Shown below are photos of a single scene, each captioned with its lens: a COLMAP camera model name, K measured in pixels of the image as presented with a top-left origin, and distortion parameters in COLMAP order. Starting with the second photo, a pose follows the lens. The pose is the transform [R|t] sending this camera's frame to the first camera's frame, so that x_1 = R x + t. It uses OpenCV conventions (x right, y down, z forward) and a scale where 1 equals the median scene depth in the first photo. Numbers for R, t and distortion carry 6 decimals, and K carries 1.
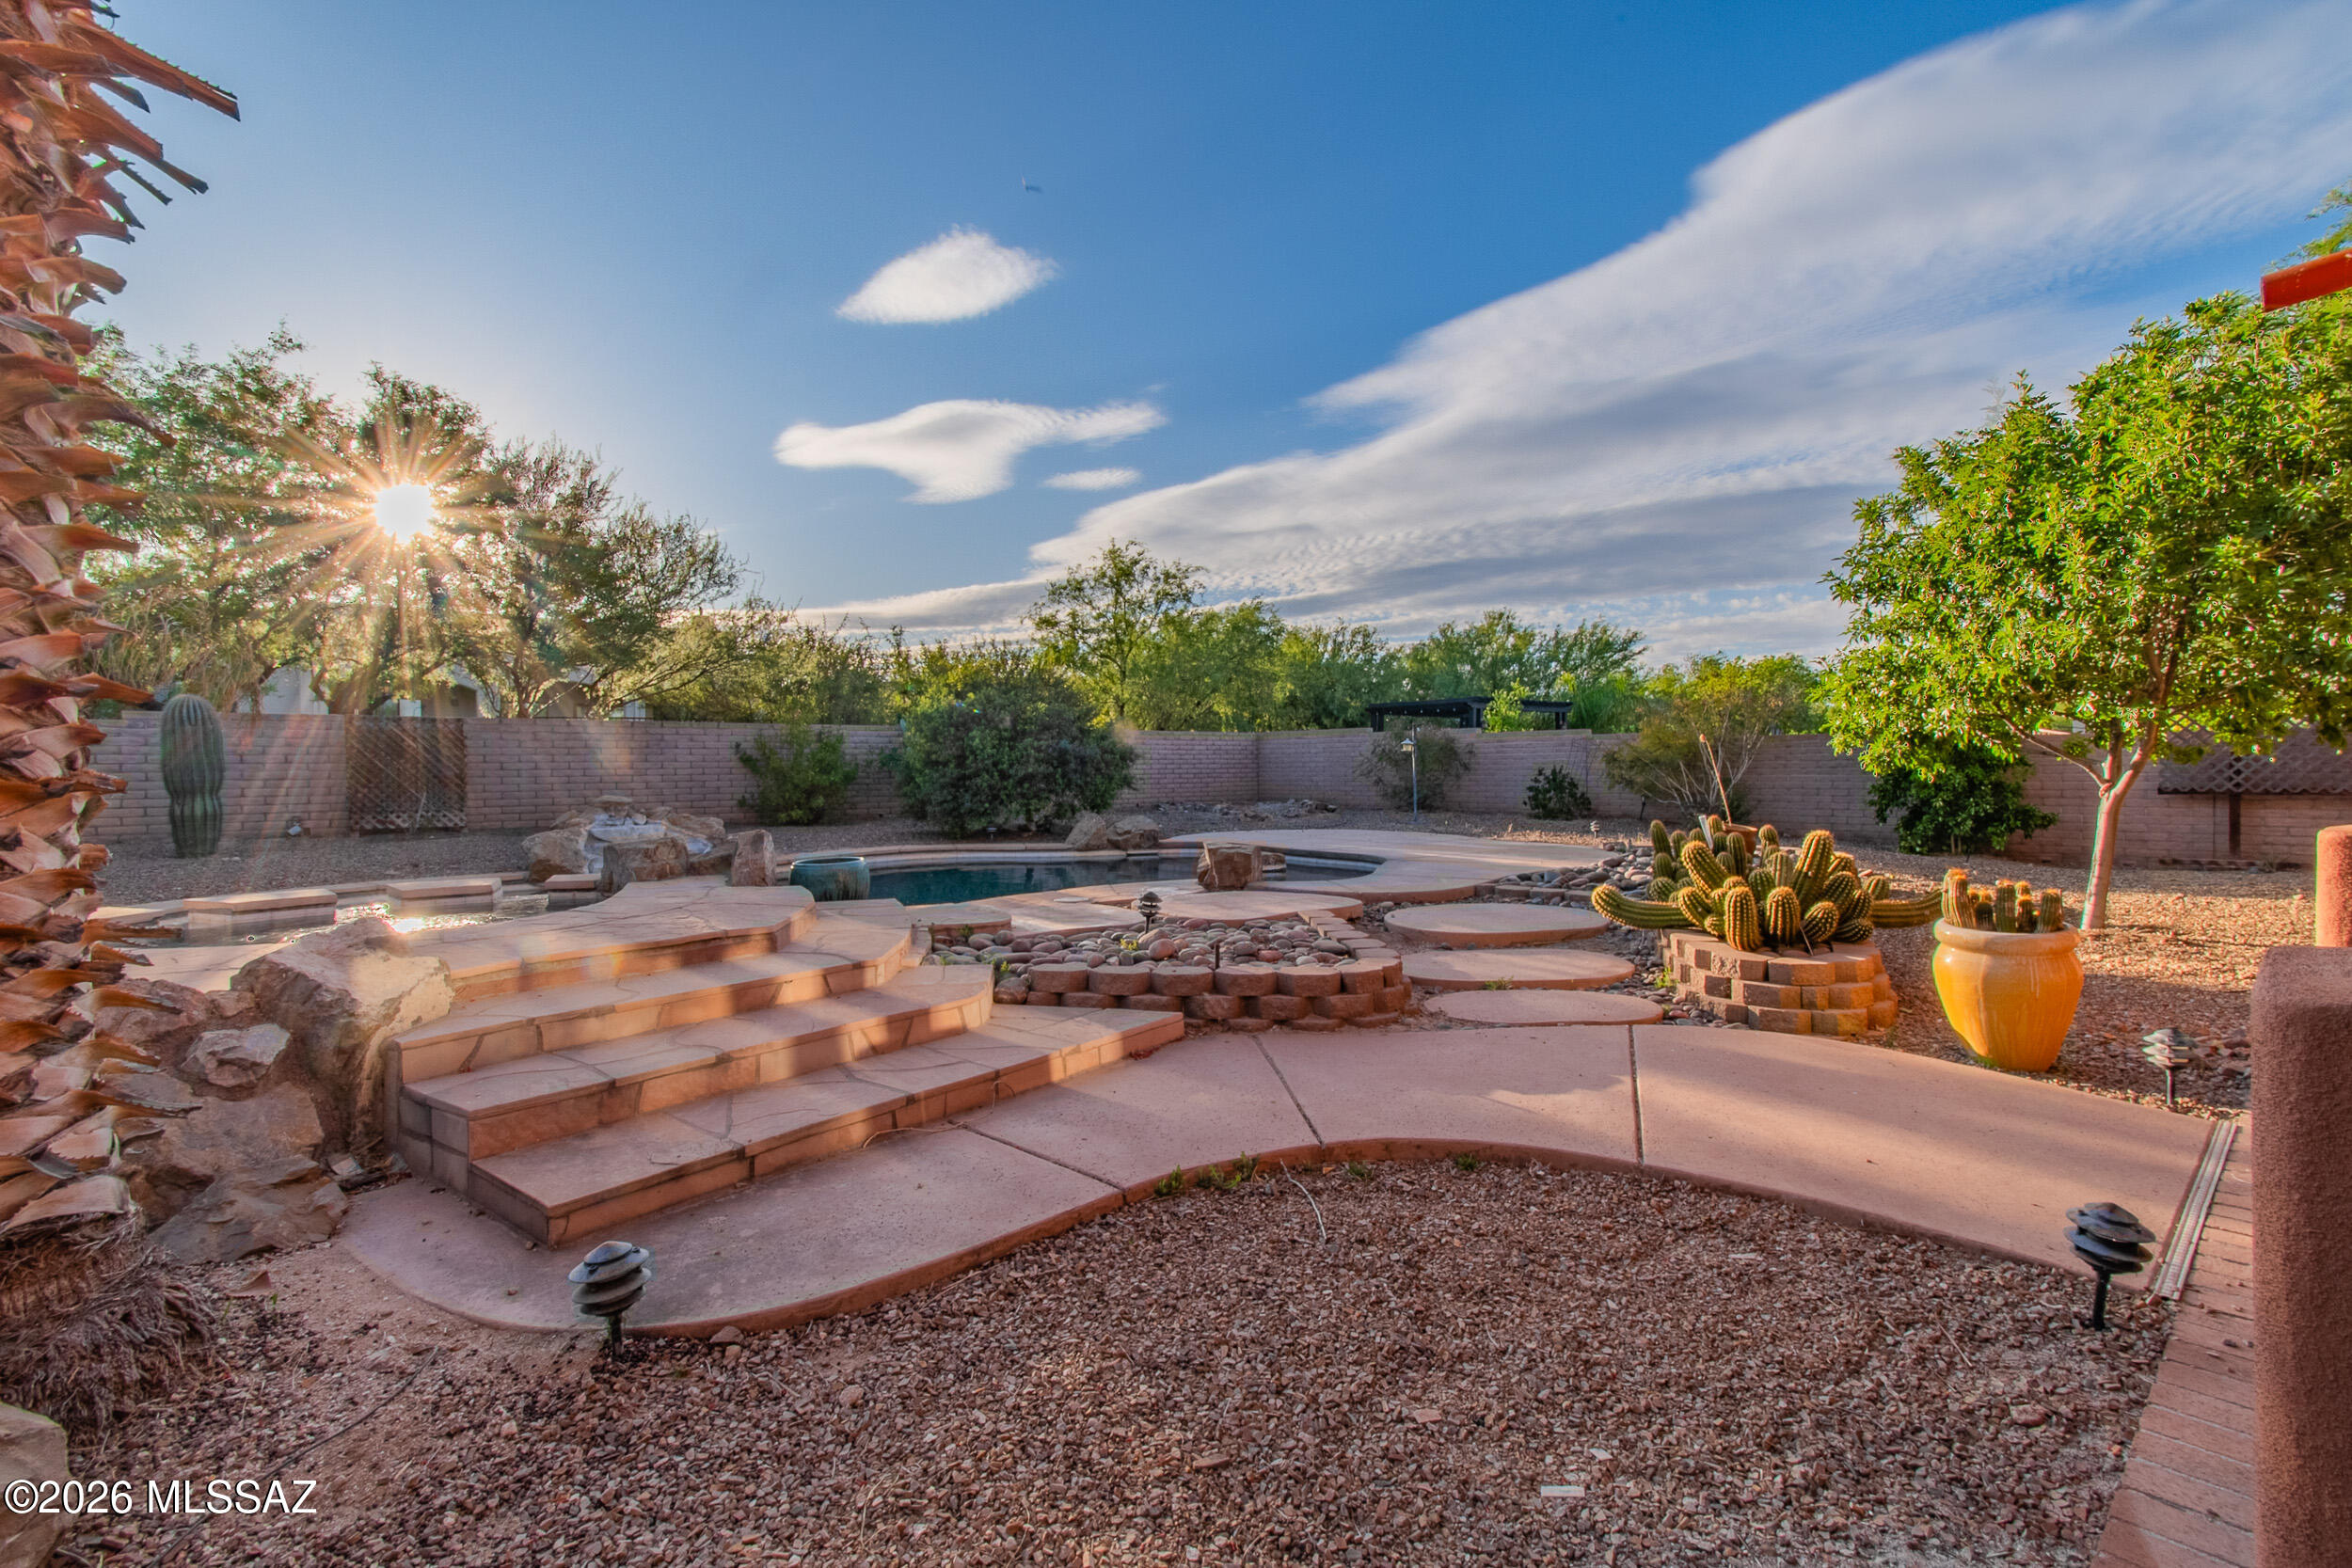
lens RADIAL K [[1051.3, 0, 1180.9], [0, 1051.3, 773.5], [0, 0, 1]] dist [0.004394, 0.000401]
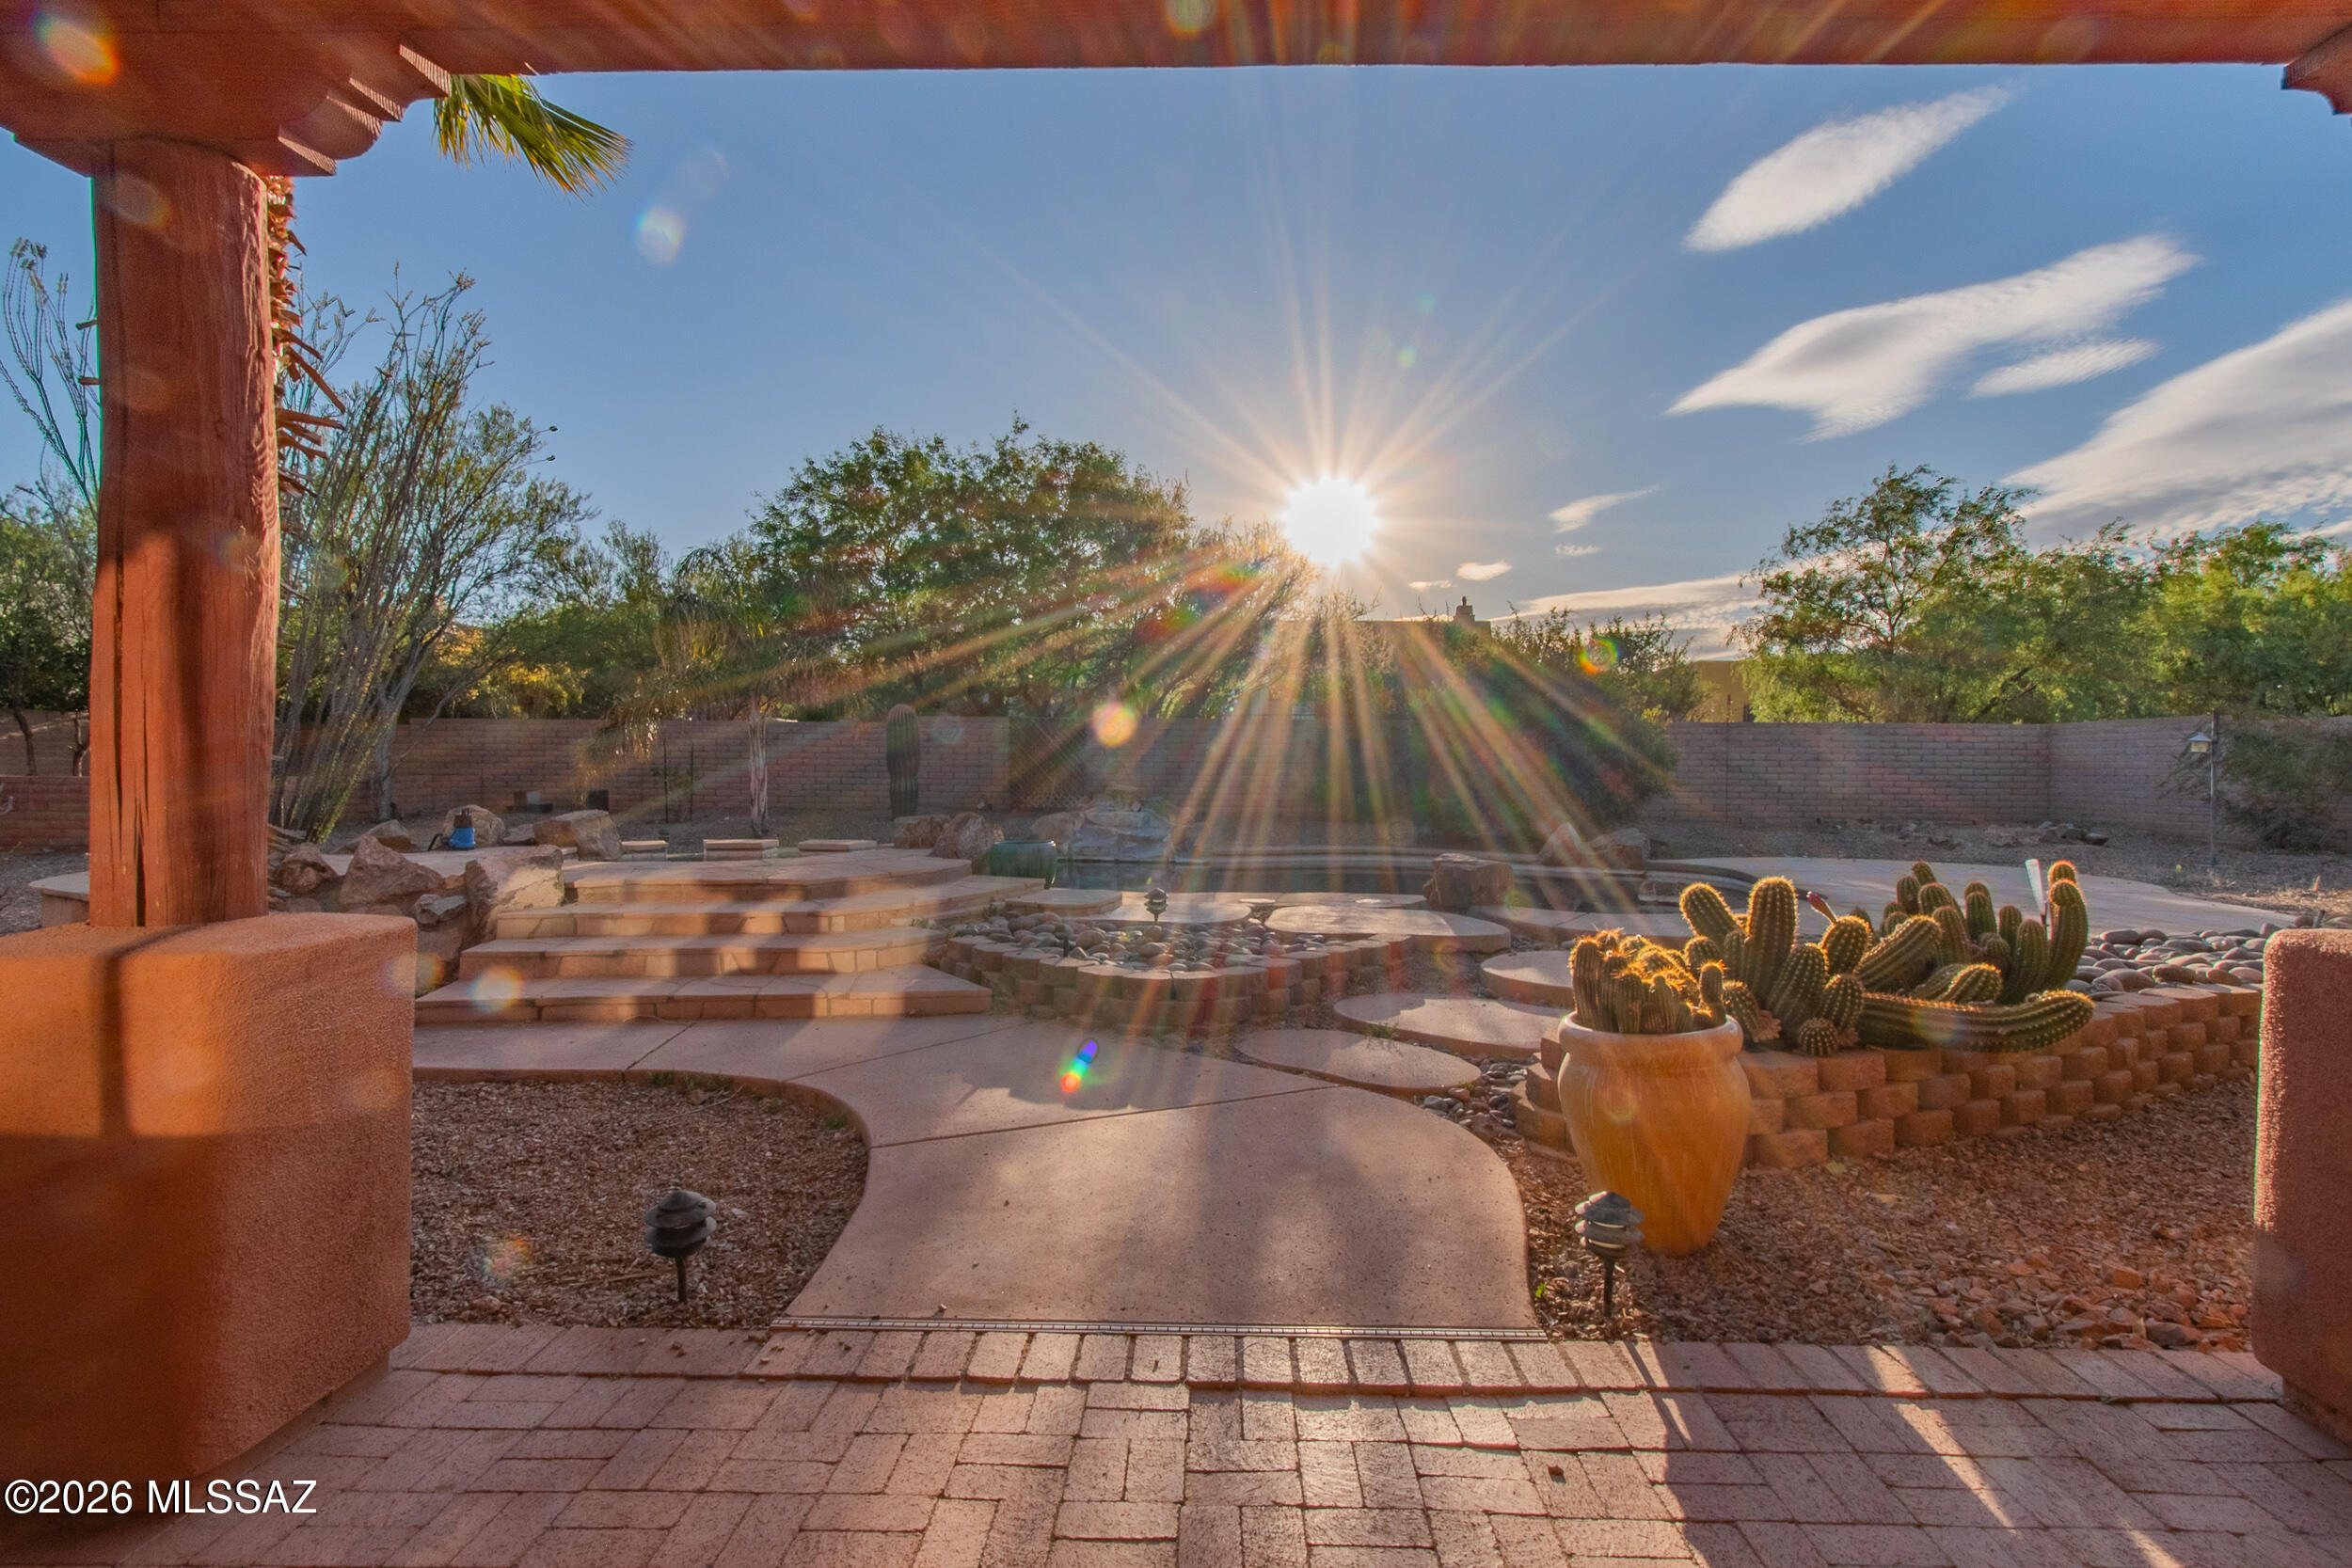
lens RADIAL K [[1160.8, 0, 1176.0], [0, 1160.8, 784.0], [0, 0, 1]] dist [-0.002722, -0.000591]
pose [[0.731399, 0.026524, -0.681434, 0.213277], [-0.018109, 0.999646, 0.019473, -0.004072], [0.681709, -0.001902, 0.731620, 0.051327]]
